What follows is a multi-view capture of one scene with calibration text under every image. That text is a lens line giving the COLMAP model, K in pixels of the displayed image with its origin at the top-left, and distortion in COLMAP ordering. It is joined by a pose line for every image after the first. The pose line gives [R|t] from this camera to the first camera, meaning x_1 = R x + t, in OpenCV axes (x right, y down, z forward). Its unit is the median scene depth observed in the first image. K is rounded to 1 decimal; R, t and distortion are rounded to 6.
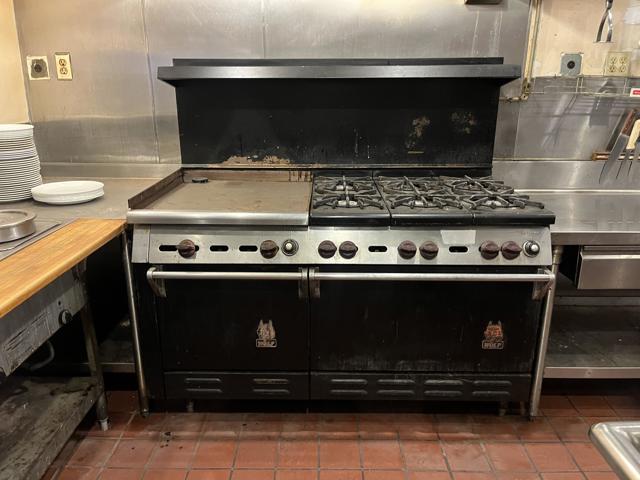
lens RADIAL K [[482.2, 0, 321.1], [0, 482.2, 240.5], [0, 0, 1]] dist [0.034265, -0.049229]
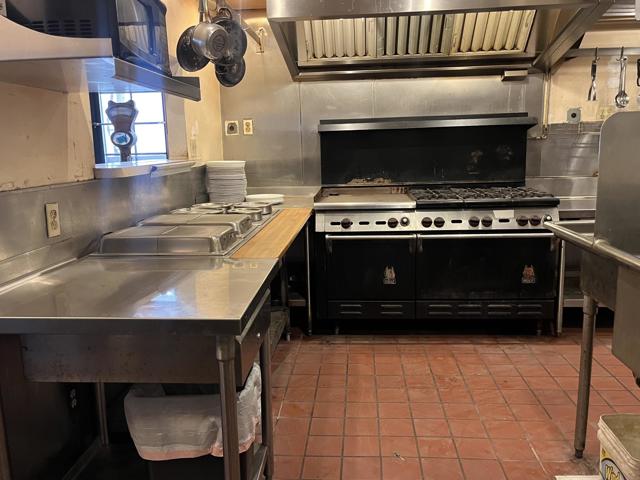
lens RADIAL K [[528.8, 0, 321.1], [0, 528.8, 241.0], [0, 0, 1]] dist [0.016270, -0.003634]
pose [[0.997599, -0.016057, -0.067374, -0.208958], [0.007359, 0.991822, -0.127413, 0.282629], [0.068869, 0.126611, 0.989559, -0.784834]]
